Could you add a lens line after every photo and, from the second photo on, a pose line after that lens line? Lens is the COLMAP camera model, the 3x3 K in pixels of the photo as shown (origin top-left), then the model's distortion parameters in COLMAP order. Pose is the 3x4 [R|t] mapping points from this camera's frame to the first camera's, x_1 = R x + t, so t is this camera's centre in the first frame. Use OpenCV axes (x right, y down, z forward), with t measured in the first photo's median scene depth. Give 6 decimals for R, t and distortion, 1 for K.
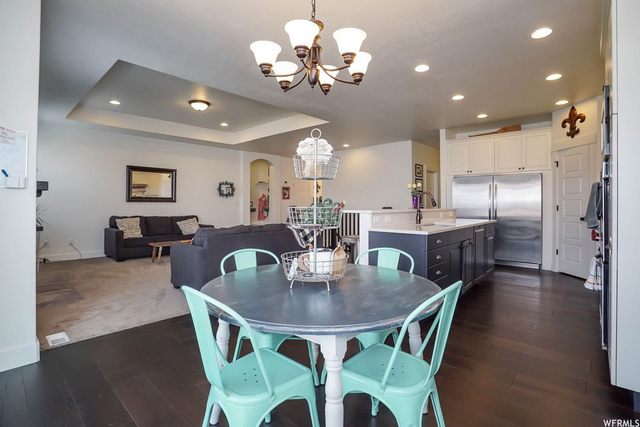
lens RADIAL K [[310.0, 0, 316.6], [0, 310.0, 204.3], [0, 0, 1]] dist [-0.045899, 0.010781]
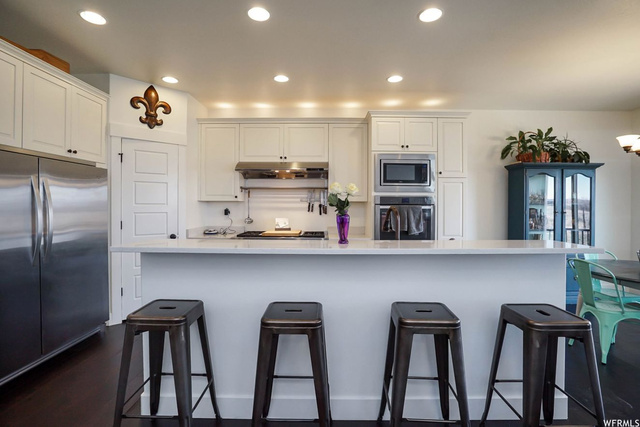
lens RADIAL K [[310.0, 0, 319.6], [0, 310.0, 209.3], [0, 0, 1]] dist [-0.045899, 0.010781]
pose [[-0.675270, -0.010859, 0.737491, 0.015990], [-0.003839, 0.999930, 0.011208, -0.024312], [-0.737561, 0.004737, -0.675264, 0.885481]]
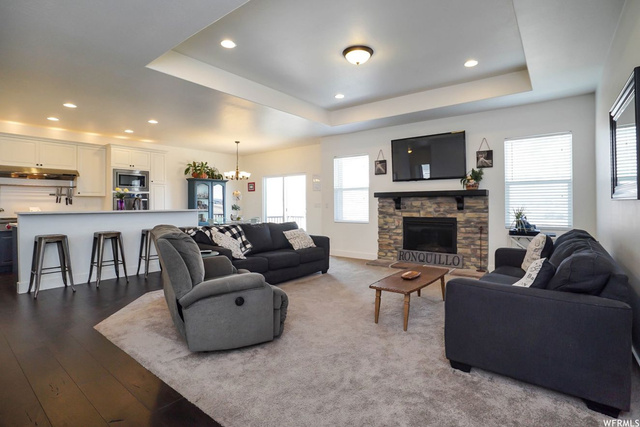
lens RADIAL K [[310.0, 0, 320.7], [0, 310.0, 204.1], [0, 0, 1]] dist [-0.045899, 0.010781]
pose [[-0.995732, 0.003293, -0.092228, -0.209264], [0.003240, 0.999994, 0.000727, -0.004888], [0.092230, 0.000425, -0.995738, 1.476254]]
